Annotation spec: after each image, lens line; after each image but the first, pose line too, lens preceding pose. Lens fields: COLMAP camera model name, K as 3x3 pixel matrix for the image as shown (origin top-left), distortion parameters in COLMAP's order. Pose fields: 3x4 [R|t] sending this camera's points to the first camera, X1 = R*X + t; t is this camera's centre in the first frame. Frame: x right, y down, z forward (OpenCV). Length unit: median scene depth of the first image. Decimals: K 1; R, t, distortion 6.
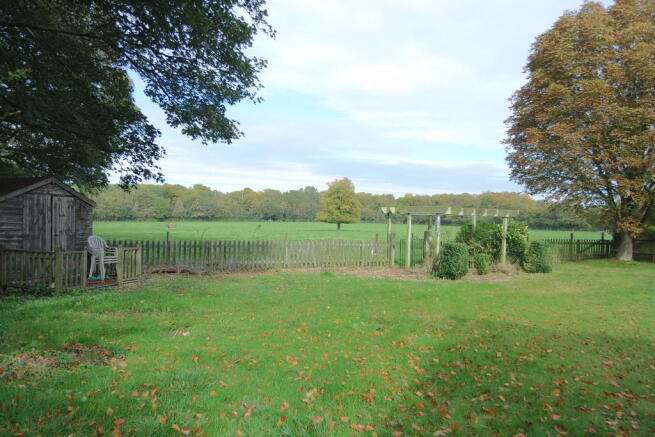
lens RADIAL K [[486.8, 0, 321.3], [0, 486.8, 226.8], [0, 0, 1]] dist [0.003855, 0.000969]
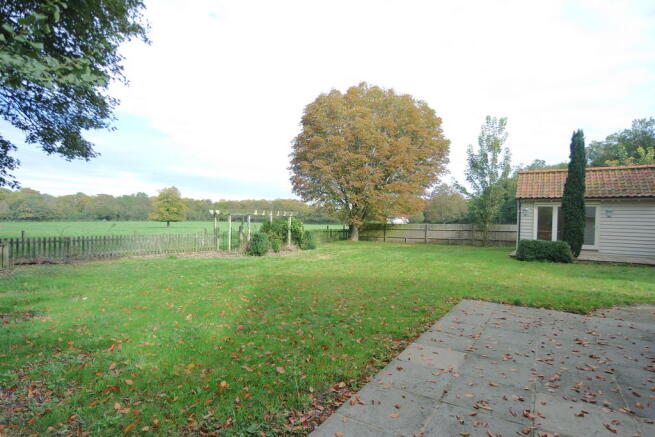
lens RADIAL K [[353.7, 0, 323.9], [0, 353.7, 220.9], [0, 0, 1]] dist [0.001748, 0.000963]
pose [[0.897357, -0.012872, 0.441117, -0.035596], [0.015989, 0.999867, -0.003351, 0.001047], [-0.441015, 0.010060, 0.897443, -0.094809]]
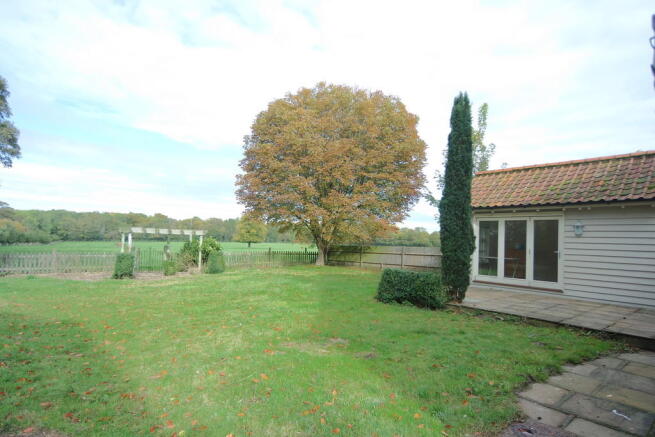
lens RADIAL K [[353.7, 0, 333.2], [0, 353.7, 216.7], [0, 0, 1]] dist [0.001748, 0.000963]
pose [[0.987561, 0.009088, 0.156971, 0.549701], [0.004017, 0.996544, -0.082969, 0.013447], [-0.157182, 0.082568, 0.984112, -0.084306]]
